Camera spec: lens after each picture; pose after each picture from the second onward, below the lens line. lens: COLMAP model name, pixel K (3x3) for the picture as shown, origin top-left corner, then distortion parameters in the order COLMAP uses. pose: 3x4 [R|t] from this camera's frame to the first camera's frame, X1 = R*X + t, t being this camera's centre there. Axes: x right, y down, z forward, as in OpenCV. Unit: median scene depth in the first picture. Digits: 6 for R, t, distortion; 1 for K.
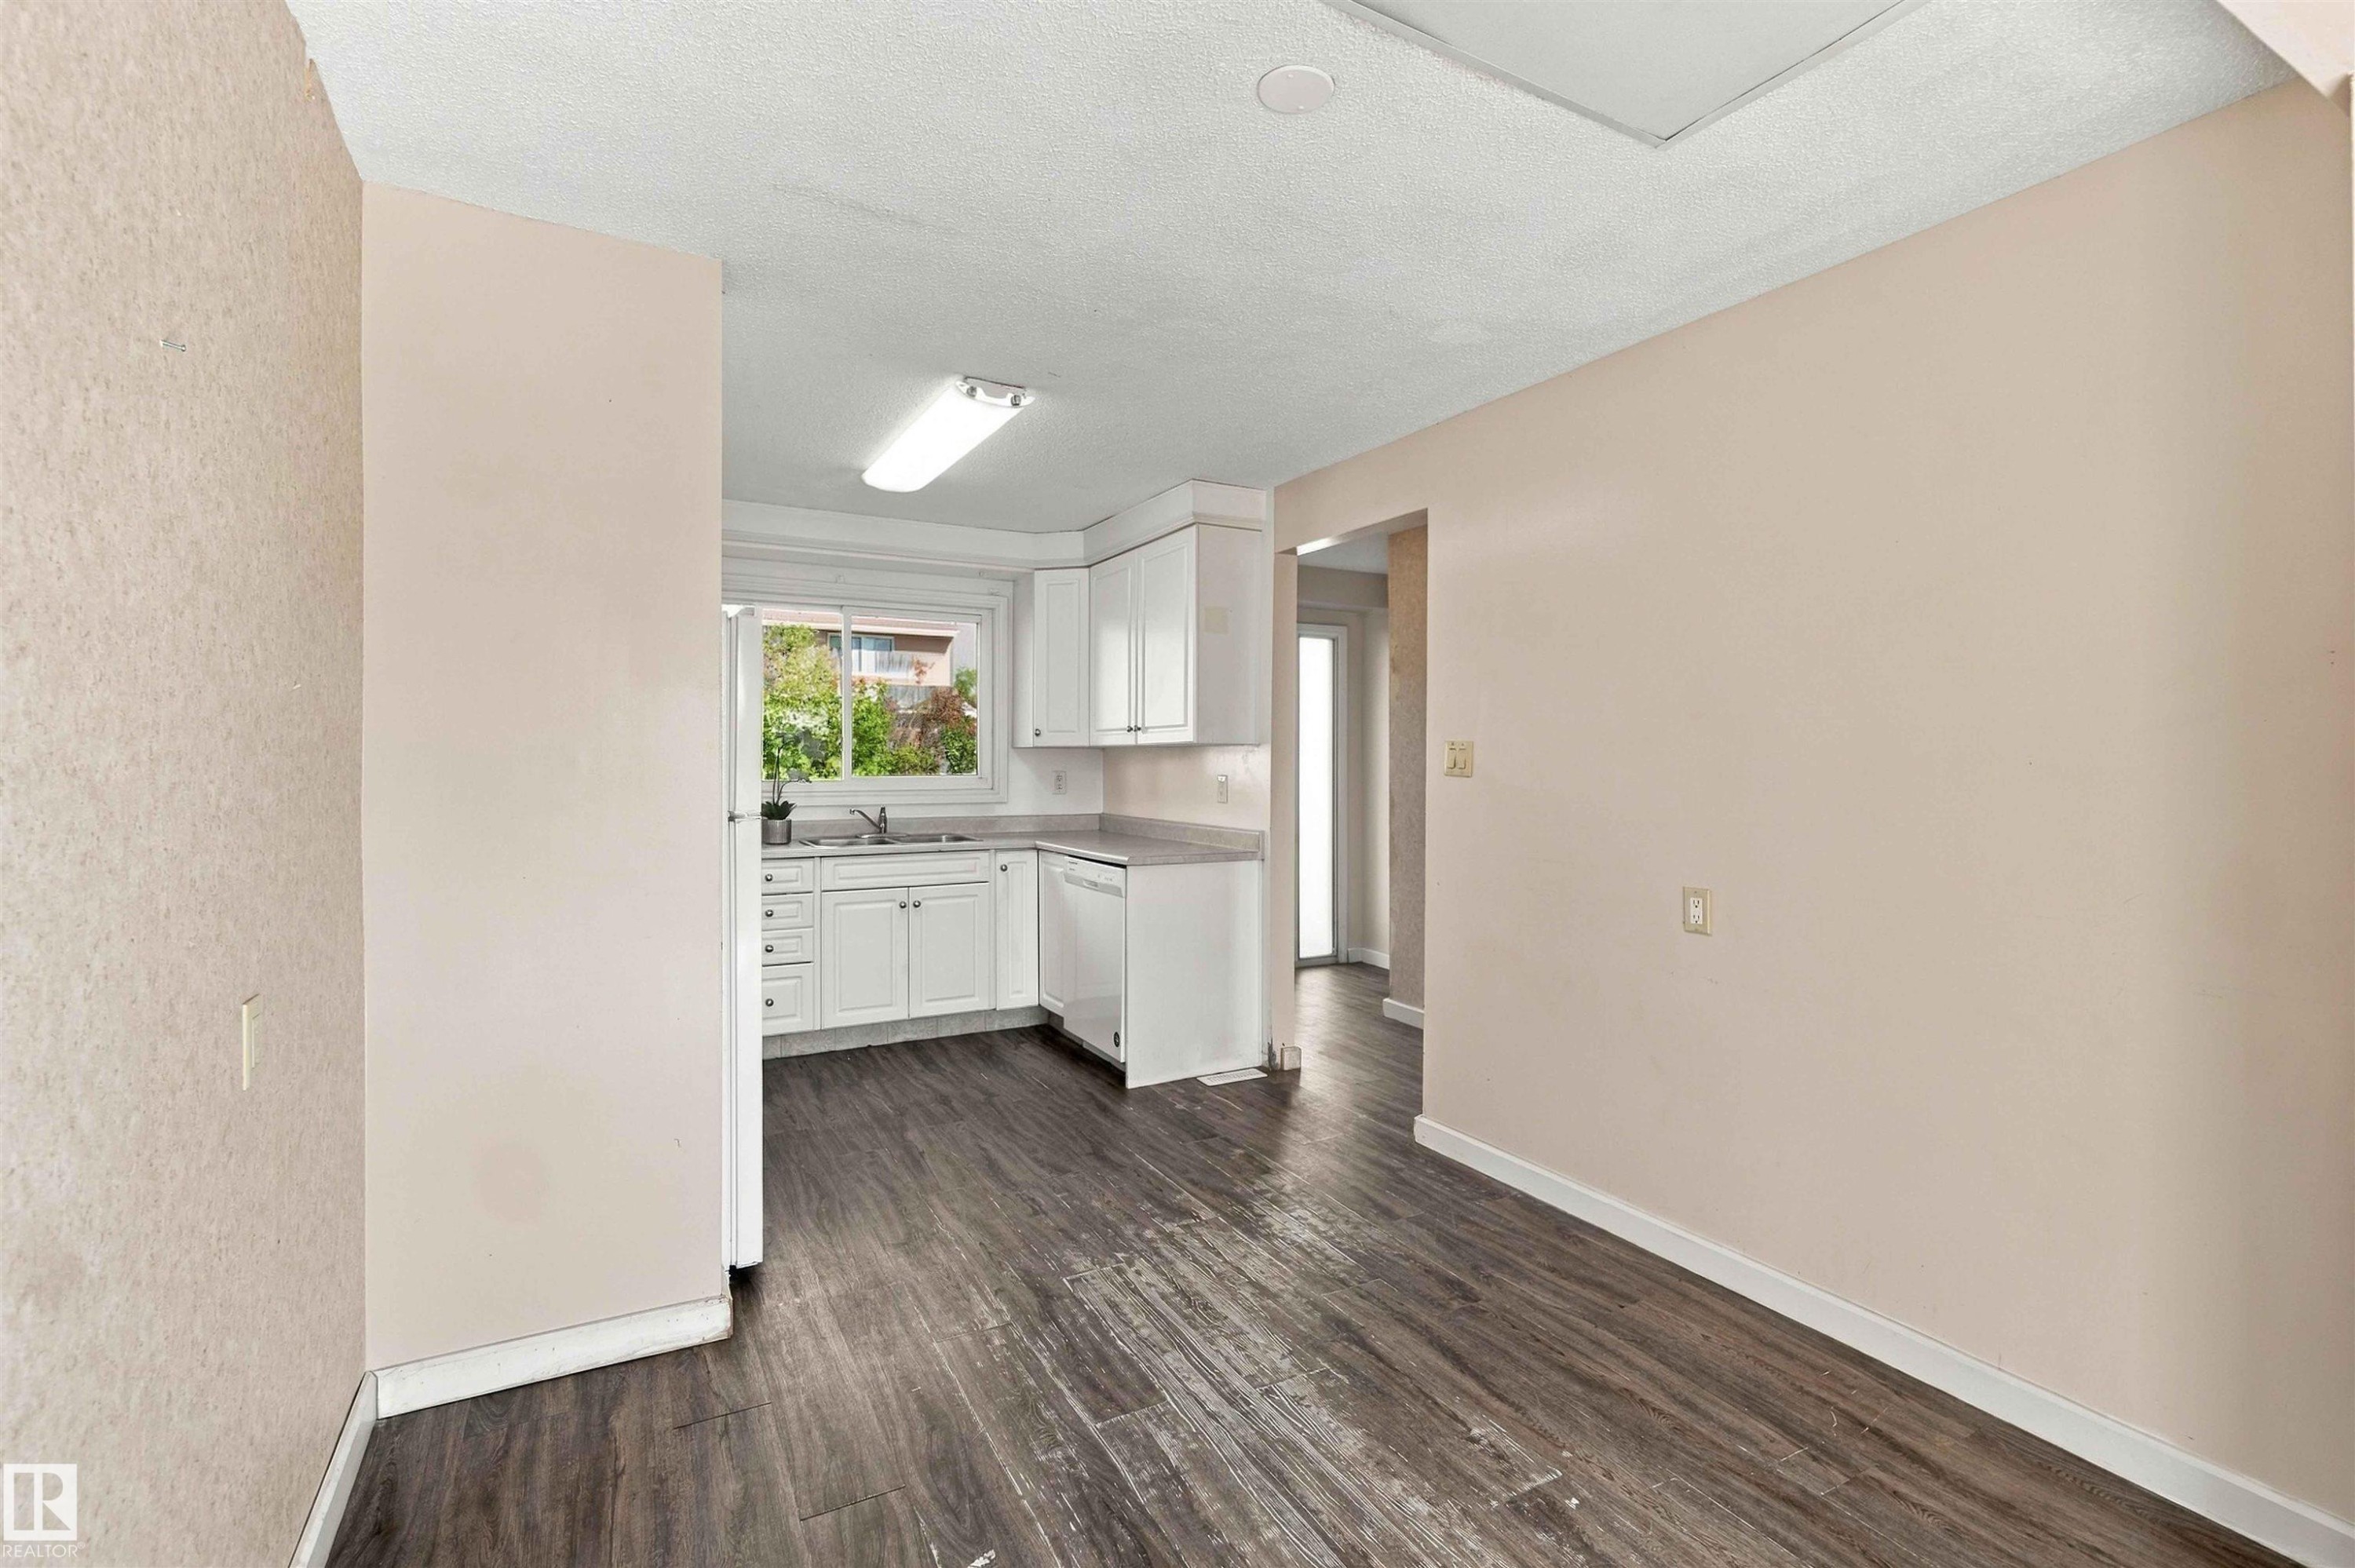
lens RADIAL K [[1041.5, 0, 1169.3], [0, 1041.5, 767.8], [0, 0, 1]] dist [-0.000764, 0.000374]
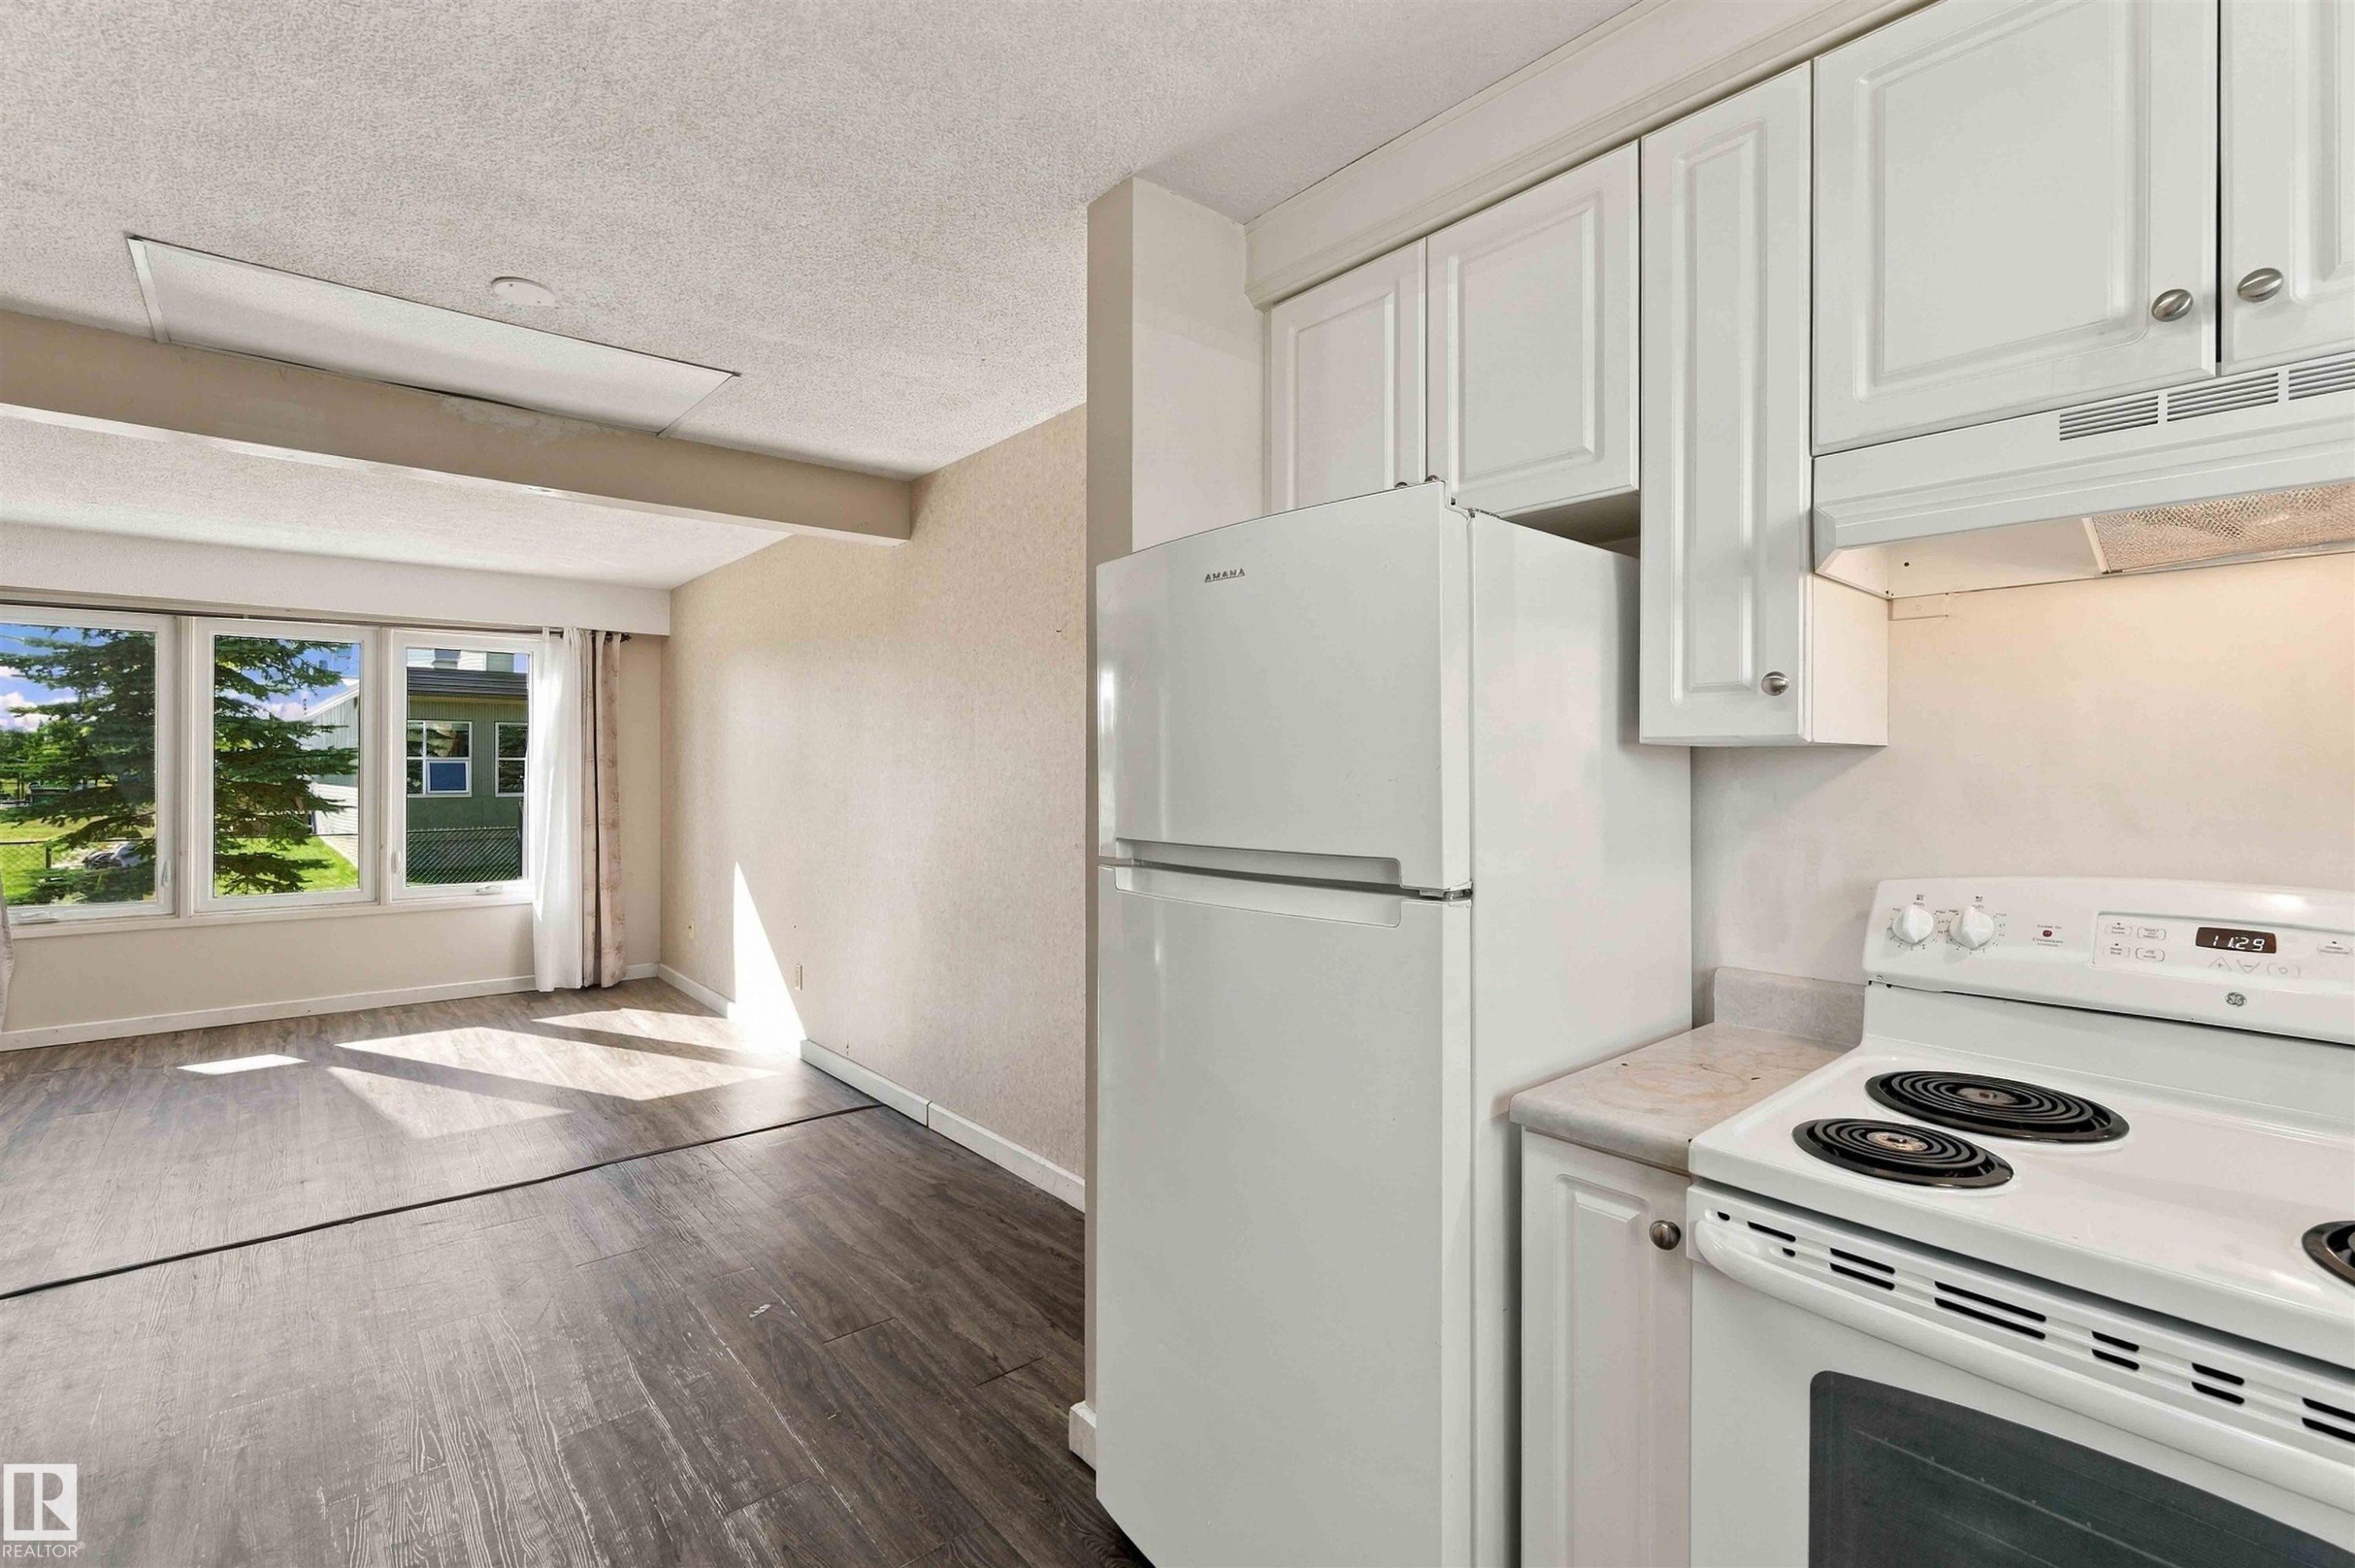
lens RADIAL K [[1041.5, 0, 1173.4], [0, 1041.5, 768.7], [0, 0, 1]] dist [-0.000764, 0.000374]
pose [[-0.977017, -0.005605, -0.213089, -0.157324], [-0.007476, 0.999940, 0.007975, -0.013212], [0.213032, 0.009385, -0.977000, 0.925306]]
